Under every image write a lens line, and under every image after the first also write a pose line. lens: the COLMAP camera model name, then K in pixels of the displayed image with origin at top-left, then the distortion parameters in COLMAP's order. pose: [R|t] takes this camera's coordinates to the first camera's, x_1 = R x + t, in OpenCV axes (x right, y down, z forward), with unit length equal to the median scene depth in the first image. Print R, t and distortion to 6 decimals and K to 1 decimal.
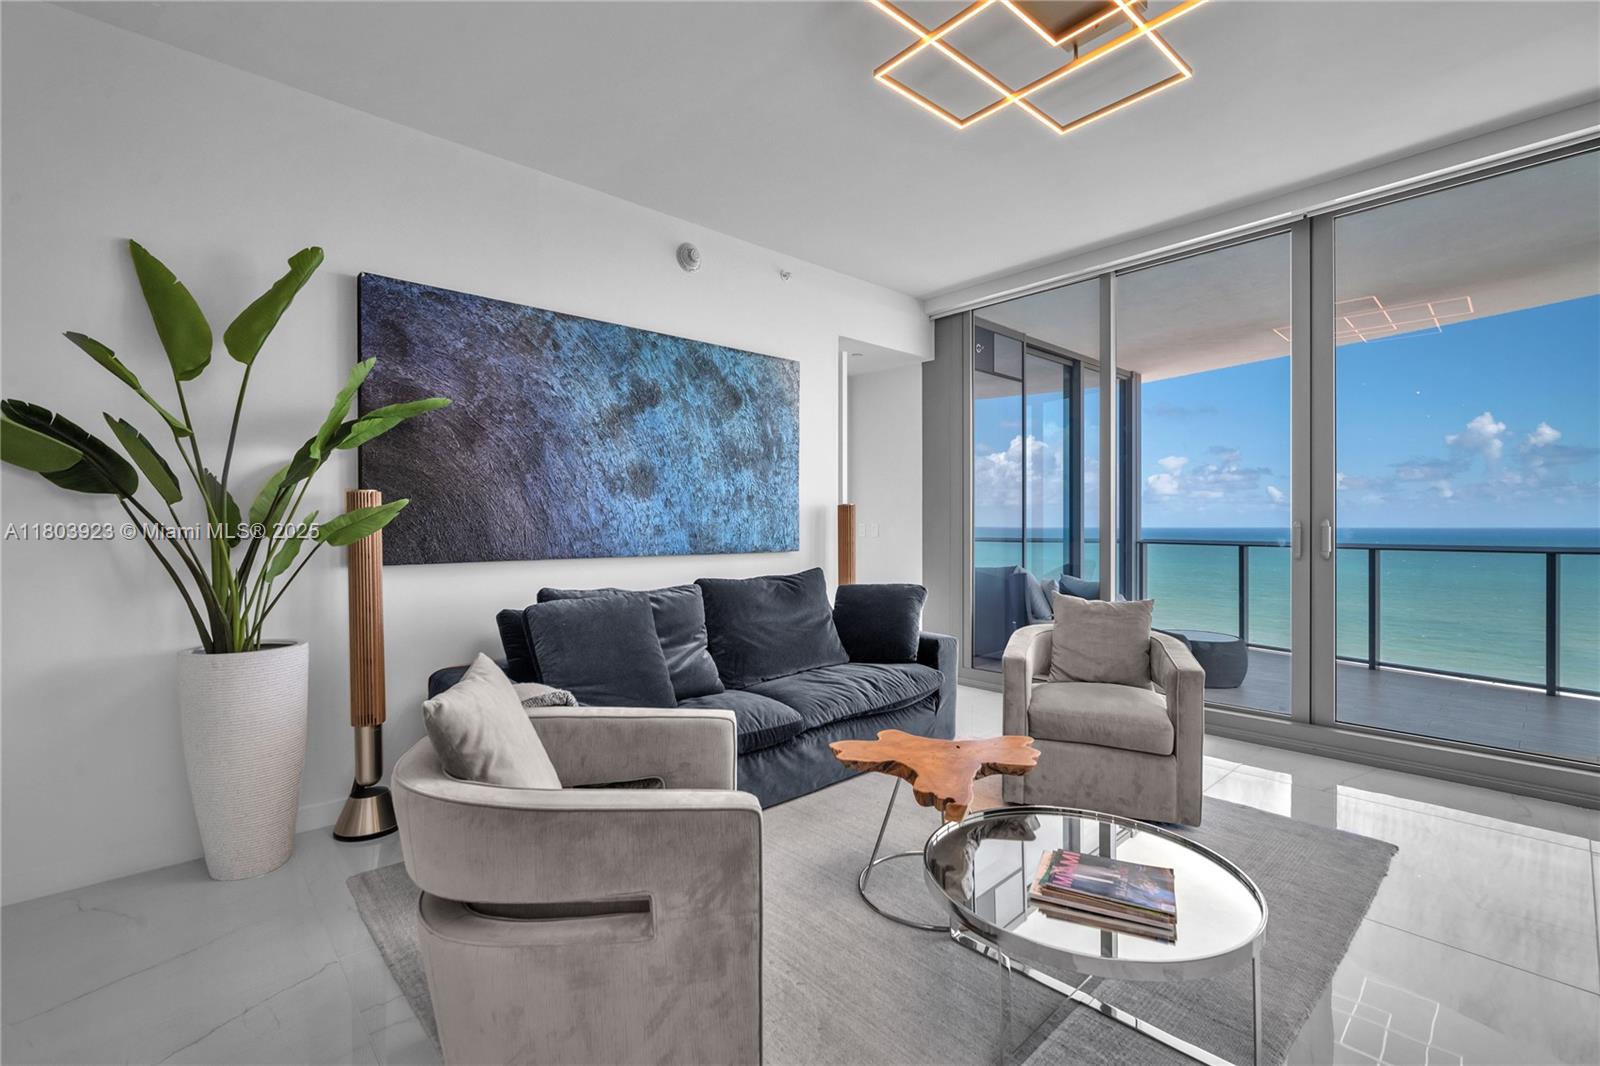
lens RADIAL K [[710.8, 0, 796.6], [0, 710.8, 531.6], [0, 0, 1]] dist [-0.003278, -0.000425]
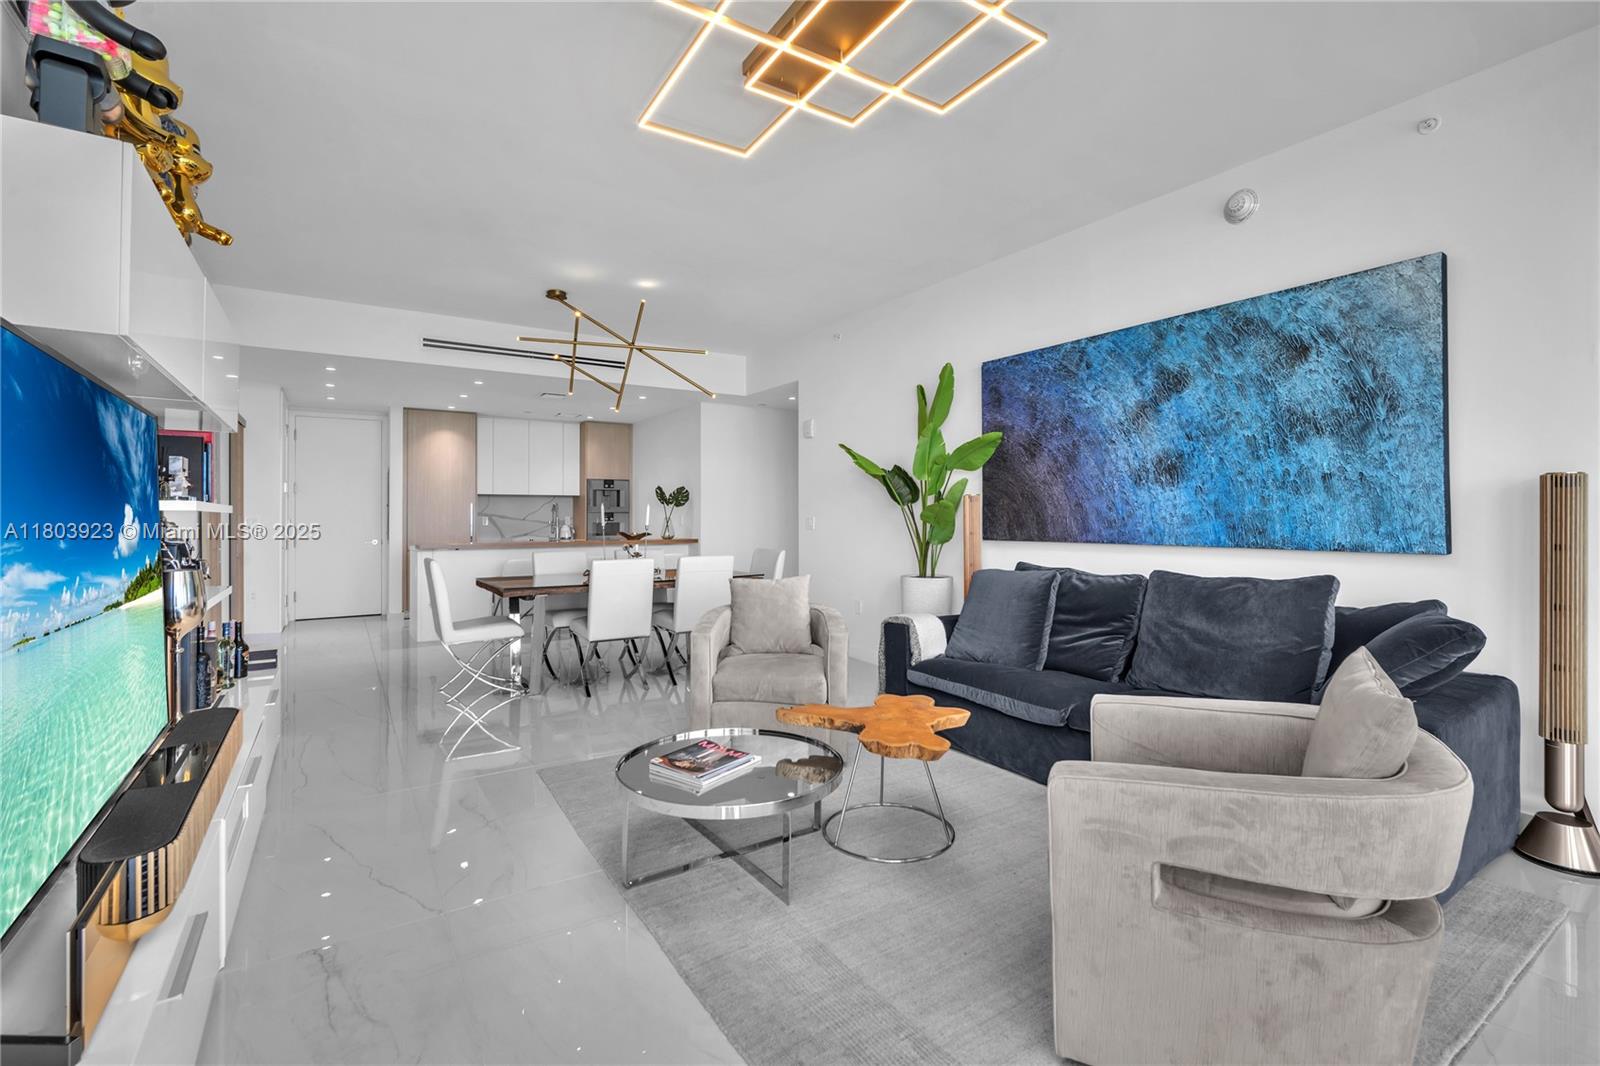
lens RADIAL K [[716.1, 0, 806.7], [0, 716.1, 520.8], [0, 0, 1]] dist [-0.014417, 0.000077]
pose [[-0.157188, -0.000855, -0.987568, 0.828823], [-0.012806, 0.999917, 0.001172, 0.004725], [0.987486, 0.012831, -0.157186, 0.646611]]
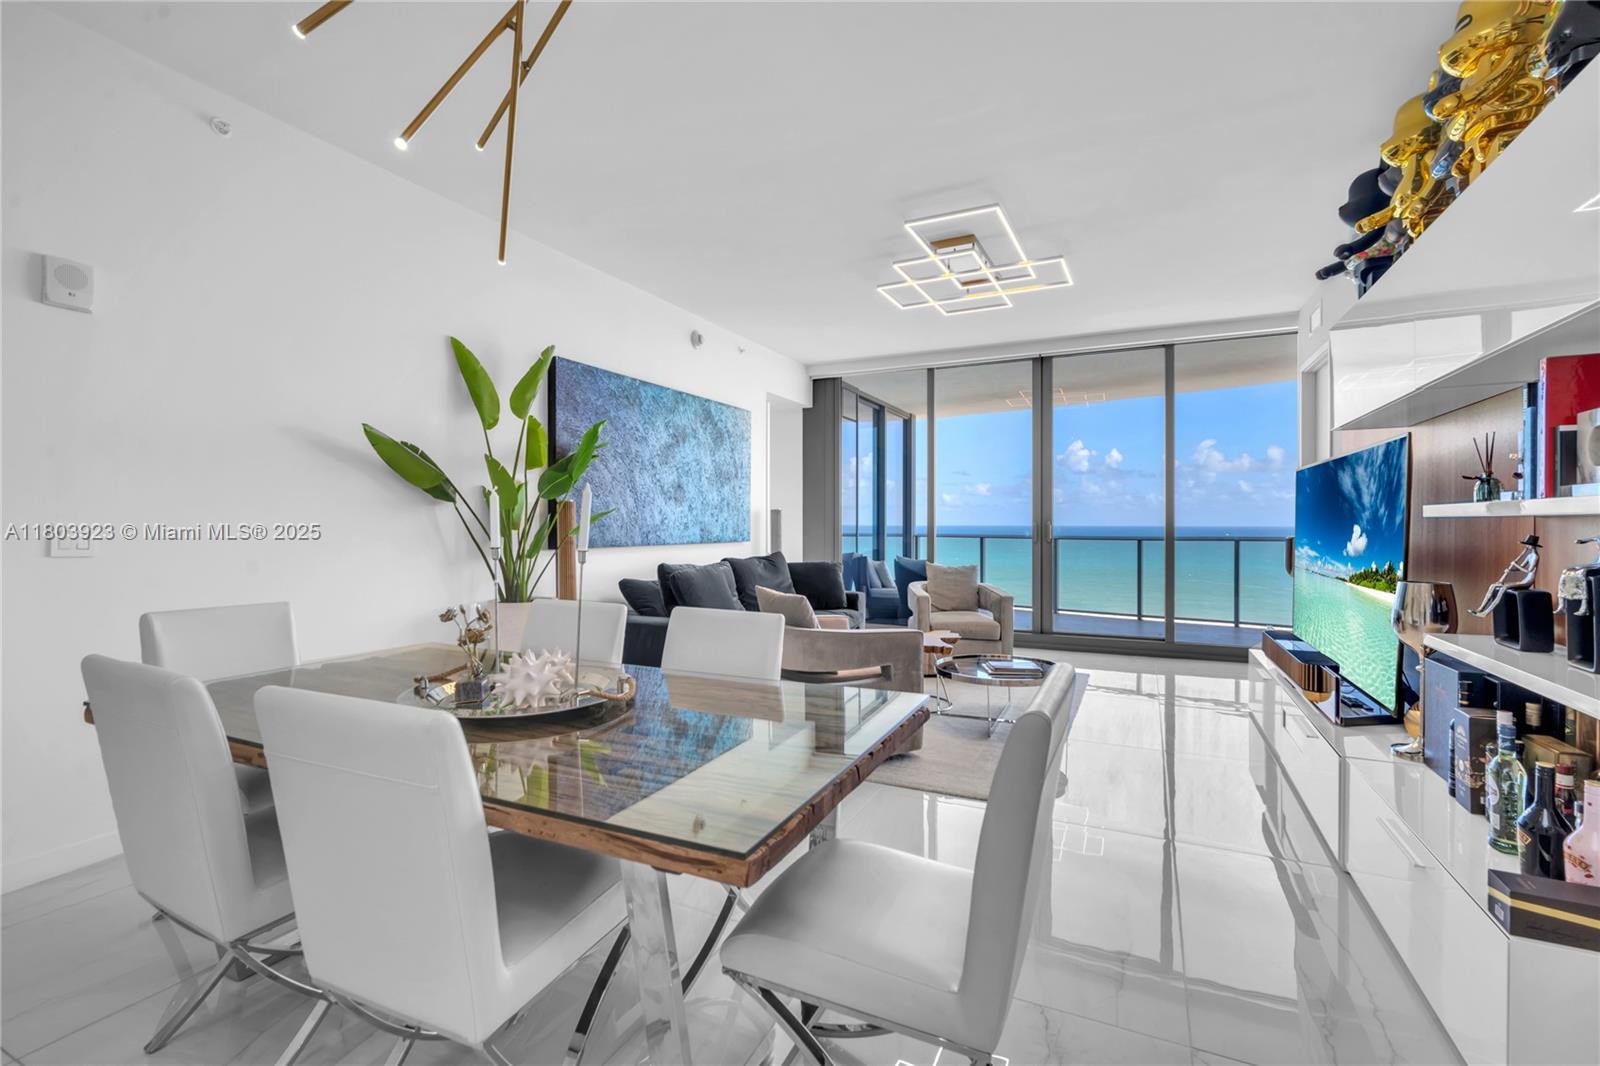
lens RADIAL K [[709.2, 0, 803.0], [0, 709.2, 526.3], [0, 0, 1]] dist [-0.013362, 0.005313]
pose [[0.927768, 0.001921, 0.373154, -0.516867], [0.000161, 0.999985, -0.005551, 0.005890], [-0.373159, 0.005210, 0.927753, -0.454197]]
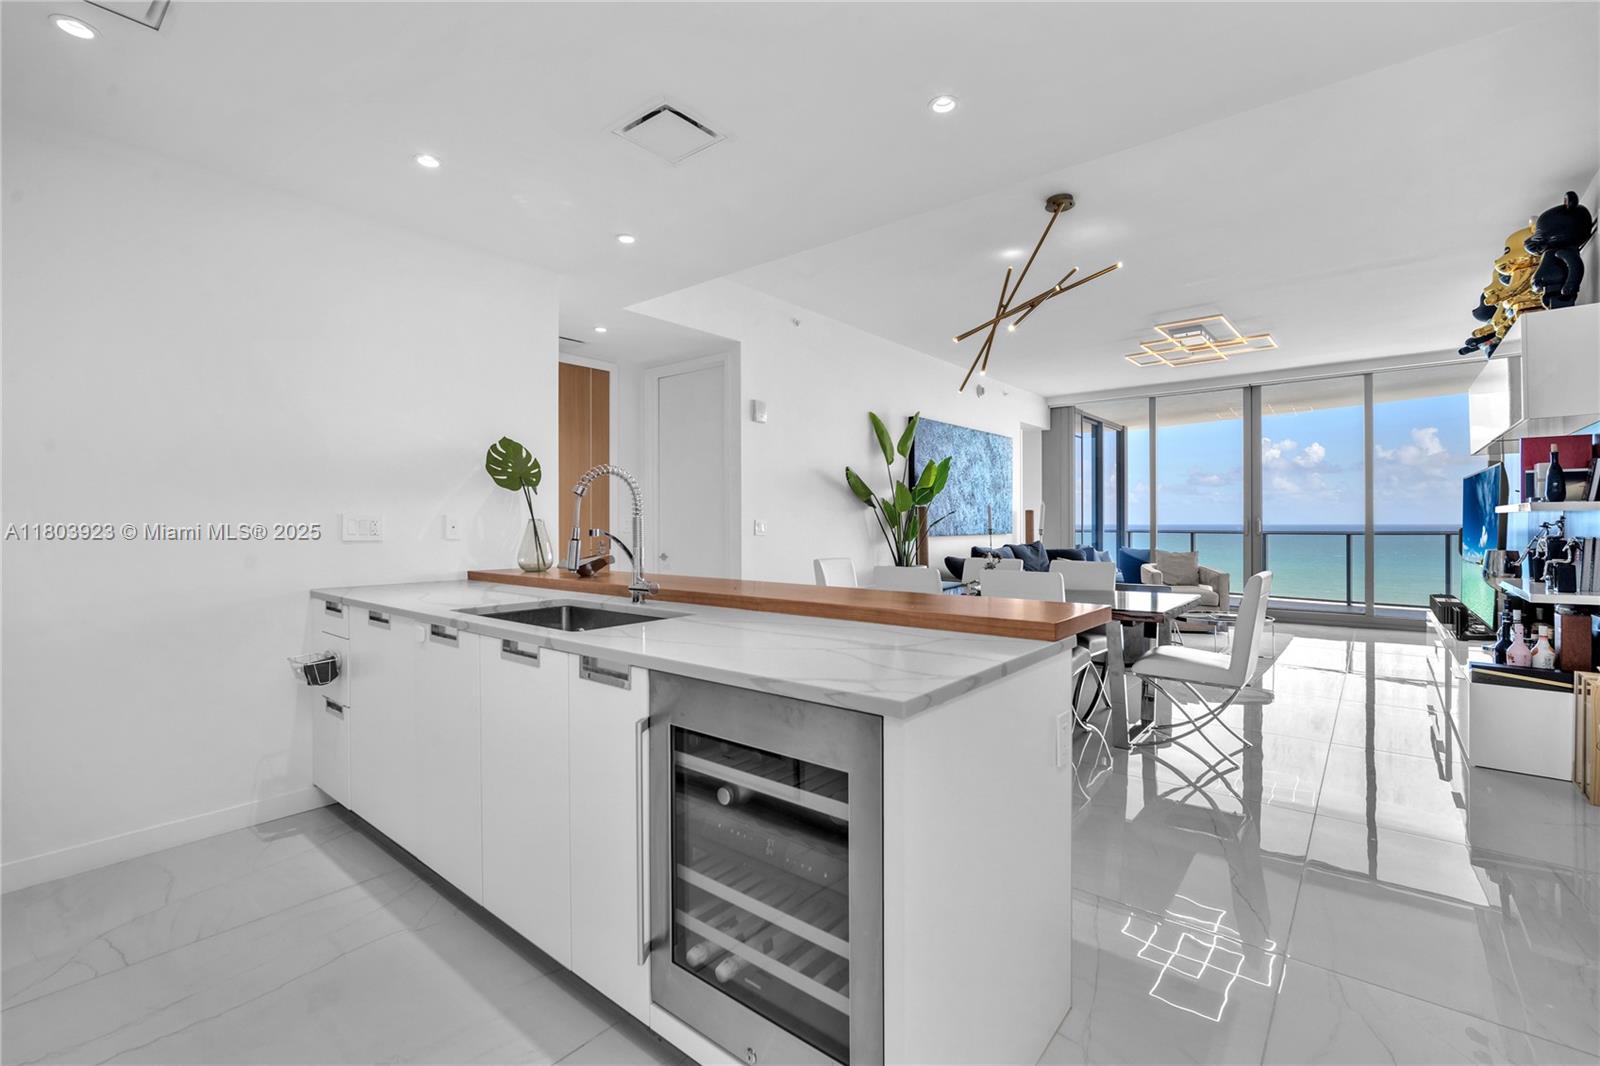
lens RADIAL K [[706.7, 0, 794.6], [0, 706.7, 524.9], [0, 0, 1]] dist [-0.011127, 0.000696]
pose [[0.990912, 0.000564, 0.134507, -1.015580], [0.000435, 0.999973, -0.007397, 0.020509], [-0.134508, 0.007388, 0.990885, -1.019553]]
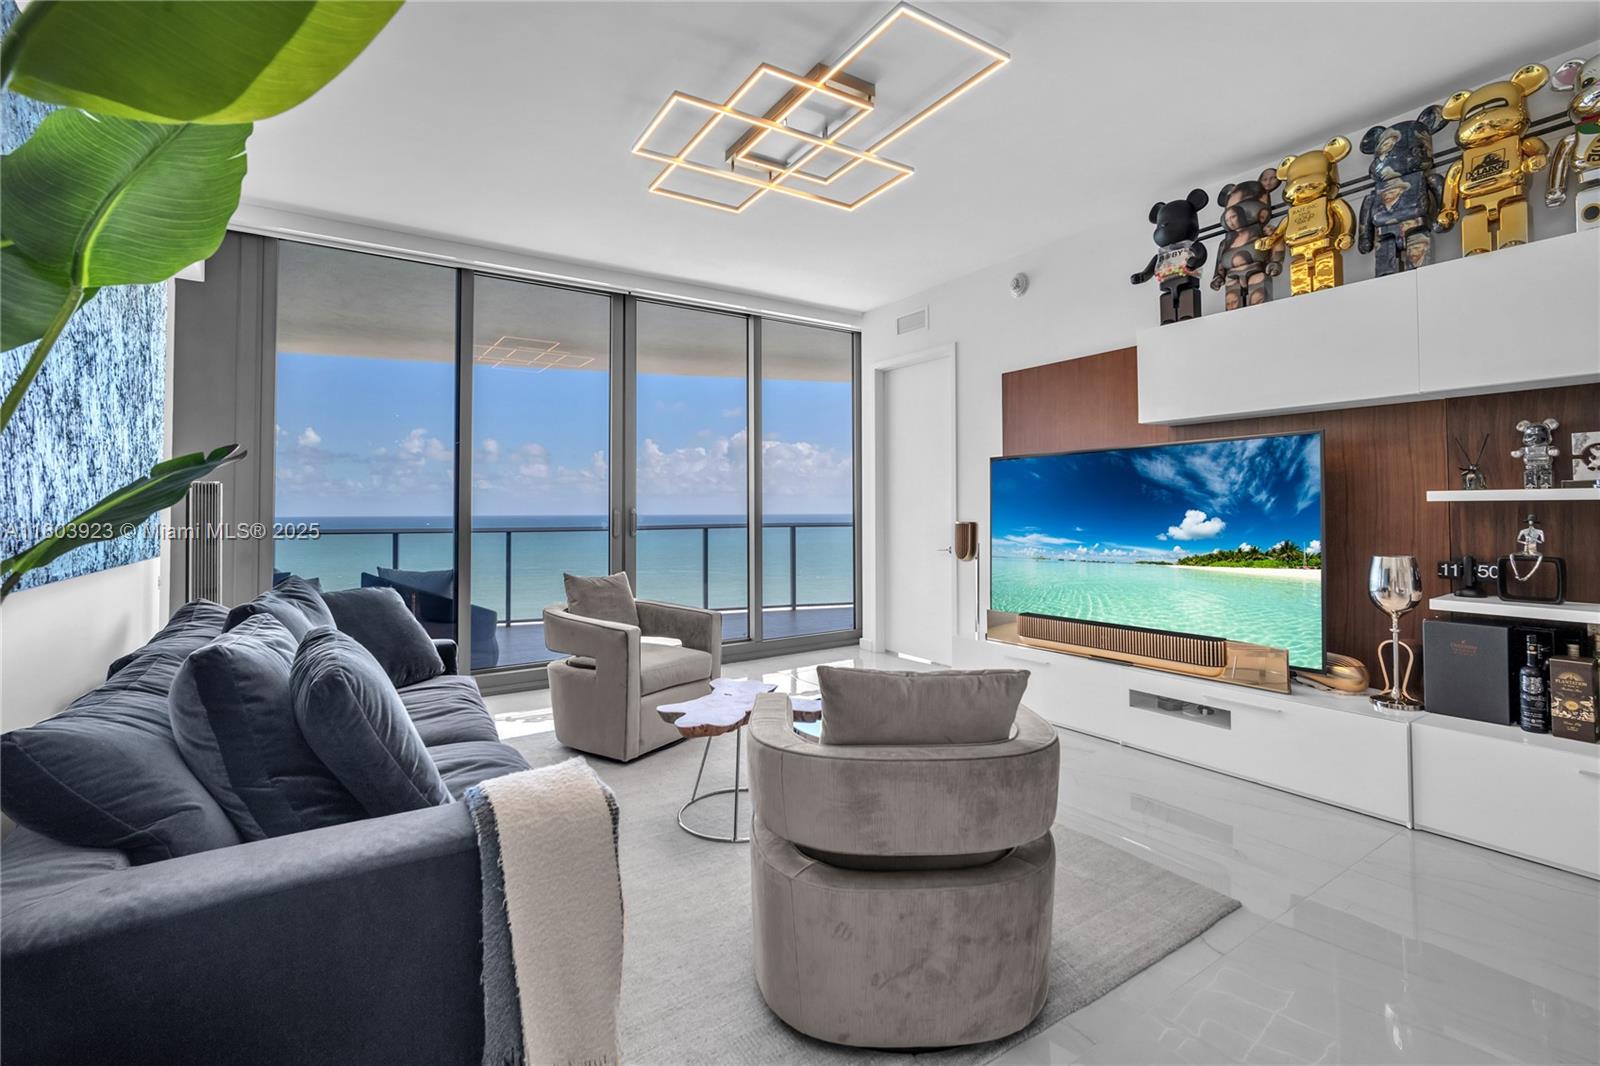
lens RADIAL K [[728.8, 0, 809.6], [0, 728.8, 501.7], [0, 0, 1]] dist [-0.012585, 0.000345]
pose [[0.158915, 0.016541, 0.987154, -0.619337], [0.012504, 0.999746, -0.018765, -0.000229], [-0.987213, 0.015325, 0.158668, 0.412006]]
